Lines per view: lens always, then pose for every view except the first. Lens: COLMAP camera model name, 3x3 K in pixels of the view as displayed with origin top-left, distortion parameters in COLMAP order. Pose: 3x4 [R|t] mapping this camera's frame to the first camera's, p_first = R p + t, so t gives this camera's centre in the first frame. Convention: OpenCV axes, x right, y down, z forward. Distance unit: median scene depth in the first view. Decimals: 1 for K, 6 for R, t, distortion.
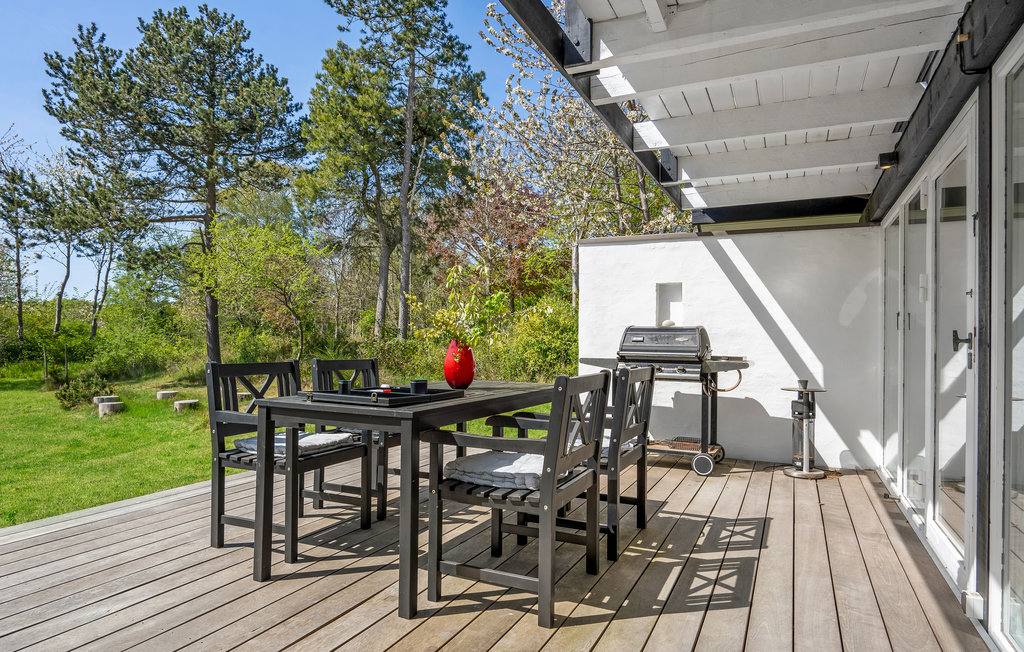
lens RADIAL K [[602.0, 0, 512.0], [0, 602.0, 326.0], [0, 0, 1]] dist [0.037375, -0.000242]
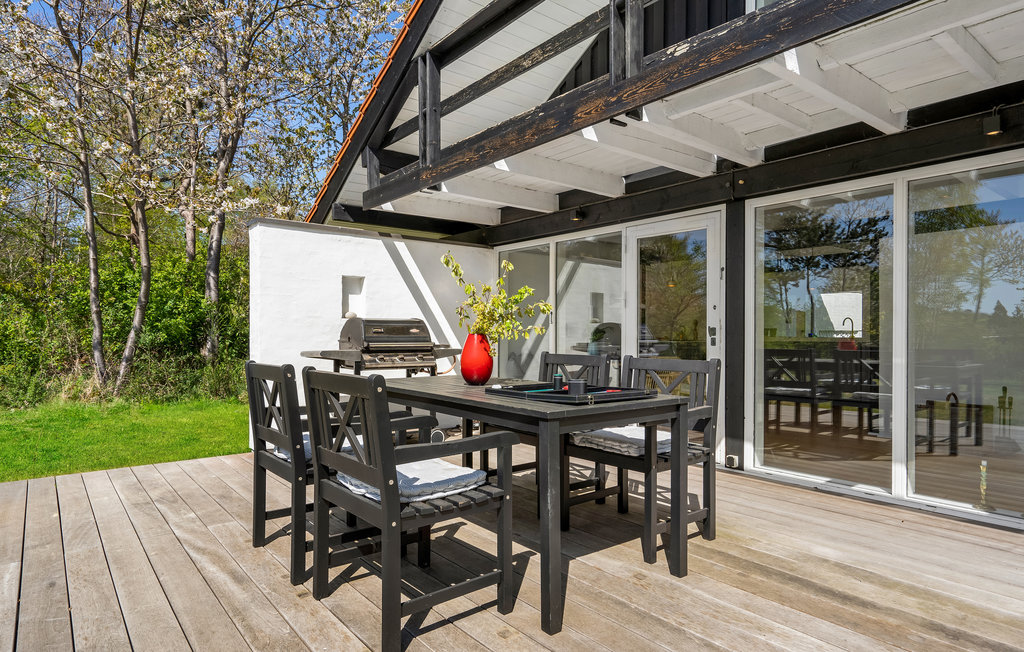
lens RADIAL K [[584.0, 0, 512.0], [0, 584.0, 326.0], [0, 0, 1]] dist [-0.002144, -0.000323]
pose [[0.436676, 0.002153, 0.899616, -0.577988], [-0.013898, 0.999894, 0.004353, 0.006477], [-0.899511, -0.014404, 0.436660, 0.363996]]
